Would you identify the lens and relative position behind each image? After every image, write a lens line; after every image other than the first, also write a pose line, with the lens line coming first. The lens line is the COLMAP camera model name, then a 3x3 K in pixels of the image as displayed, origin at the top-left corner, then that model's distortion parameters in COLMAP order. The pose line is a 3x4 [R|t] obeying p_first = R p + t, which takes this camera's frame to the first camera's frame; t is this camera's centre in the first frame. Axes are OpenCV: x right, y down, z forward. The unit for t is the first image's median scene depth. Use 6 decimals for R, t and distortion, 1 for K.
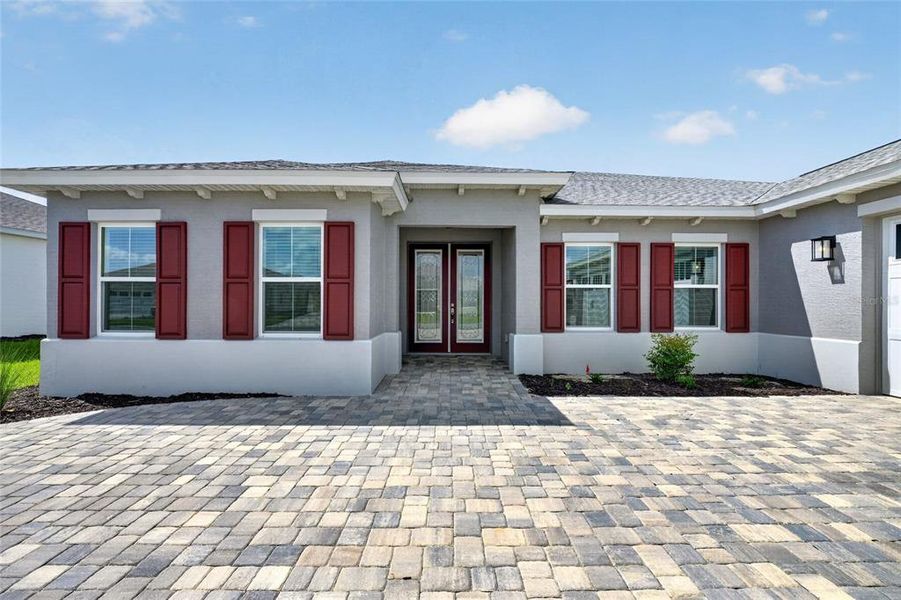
lens RADIAL K [[371.6, 0, 455.9], [0, 371.6, 301.0], [0, 0, 1]] dist [-0.001361, 0.000051]
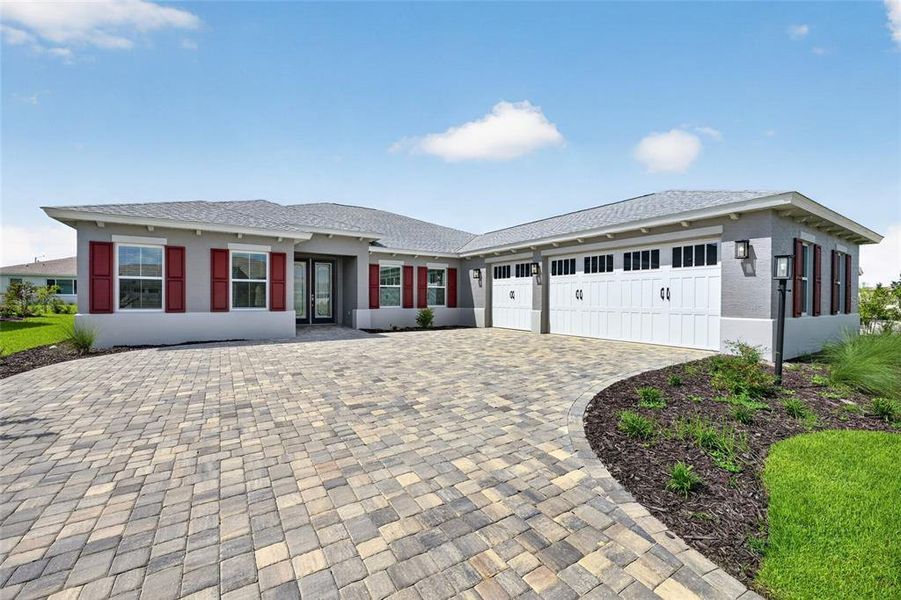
lens RADIAL K [[371.6, 0, 454.6], [0, 371.6, 301.1], [0, 0, 1]] dist [-0.001361, 0.000051]
pose [[0.844250, -0.003114, 0.535941, -0.571532], [-0.002103, 0.999956, 0.009122, 0.029342], [-0.535946, -0.008828, 0.844206, -1.186334]]
